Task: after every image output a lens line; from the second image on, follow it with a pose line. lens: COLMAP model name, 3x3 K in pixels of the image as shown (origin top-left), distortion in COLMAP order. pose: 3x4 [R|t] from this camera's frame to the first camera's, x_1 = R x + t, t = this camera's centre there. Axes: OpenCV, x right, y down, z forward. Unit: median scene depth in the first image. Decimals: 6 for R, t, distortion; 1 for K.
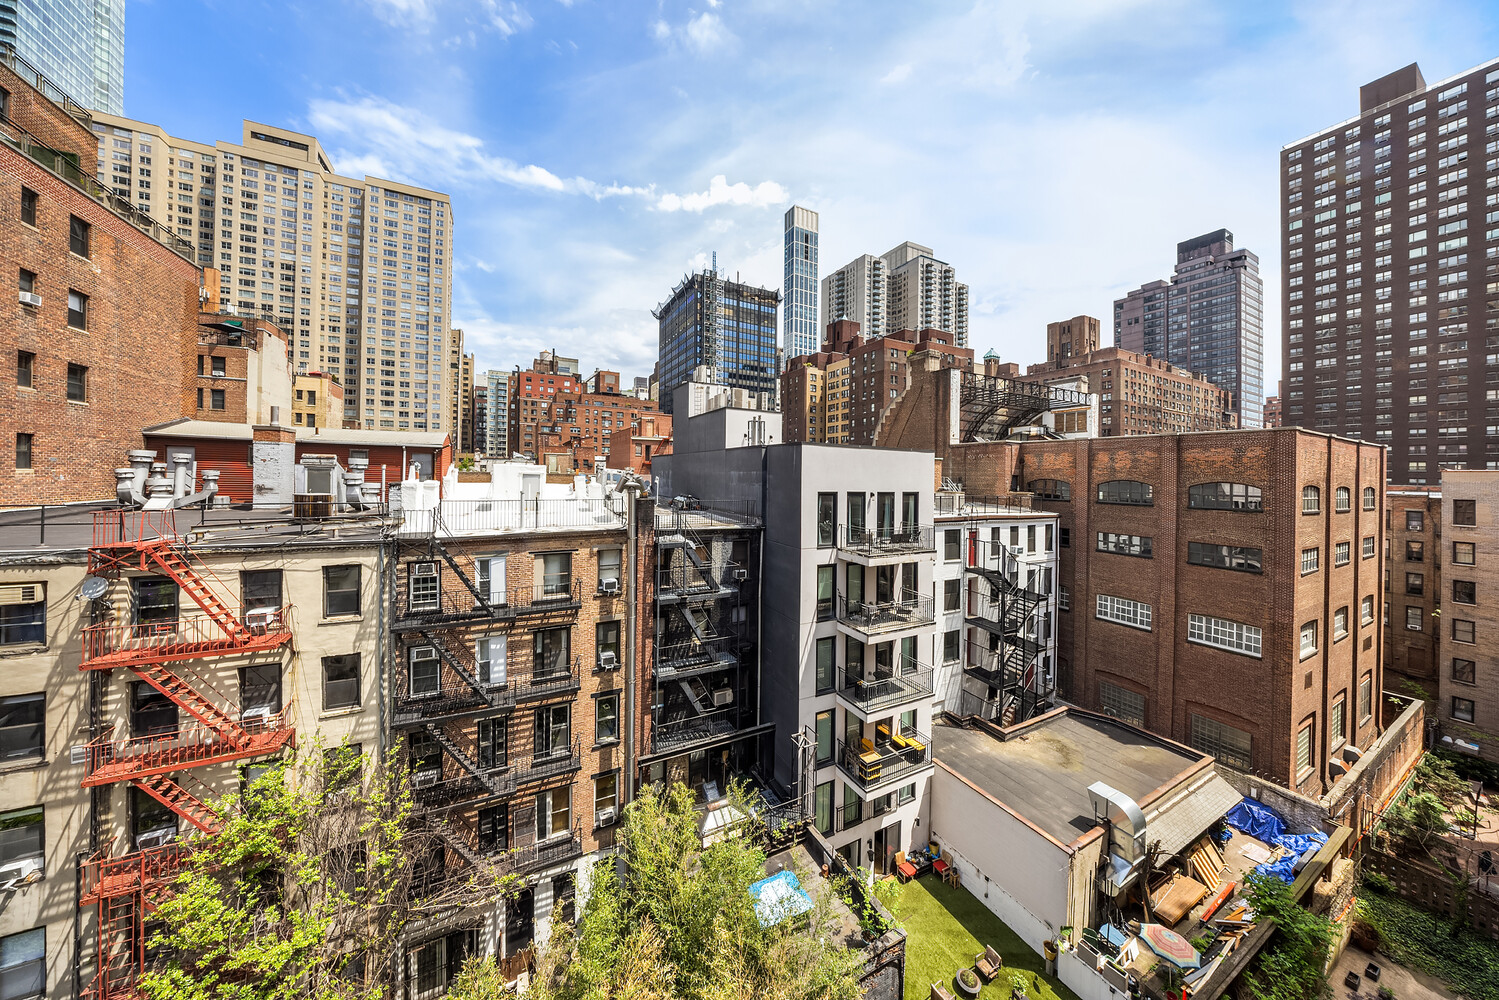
lens RADIAL K [[458.2, 0, 749.0], [0, 458.2, 476.4], [0, 0, 1]] dist [-0.002251, -0.000113]
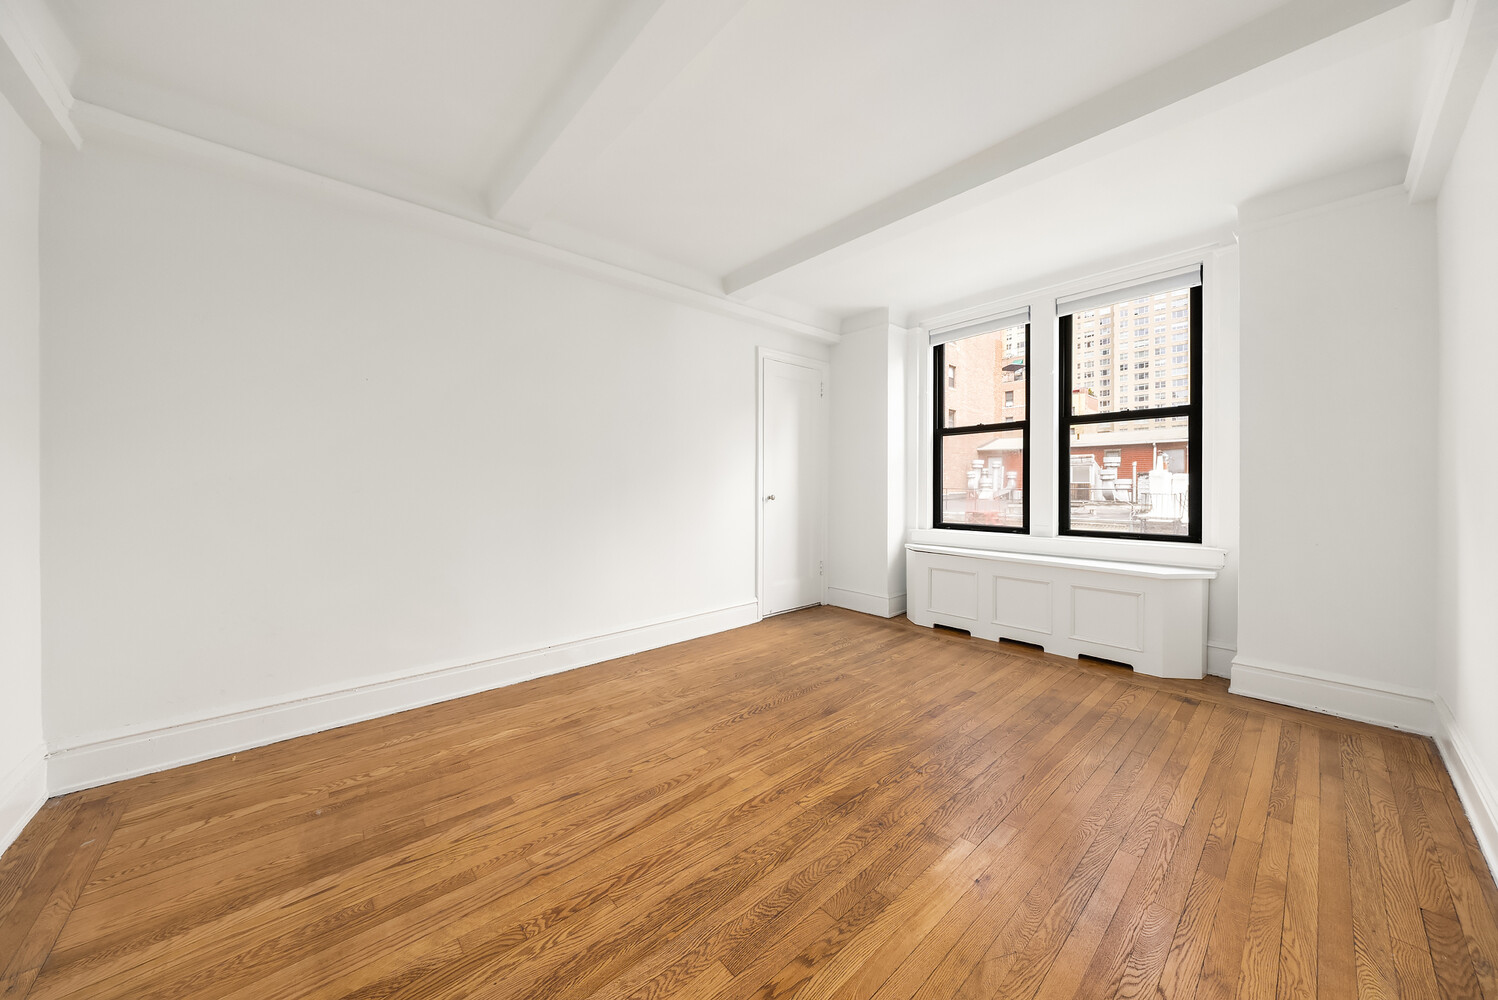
lens RADIAL K [[513.8, 0, 747.6], [0, 513.8, 492.7], [0, 0, 1]] dist [-0.001445, -0.000052]
pose [[0.244793, 0.001257, -0.969575, 0.125402], [0.000704, 0.999999, 0.001474, 0.046185], [0.969575, -0.001043, 0.244792, -0.147166]]
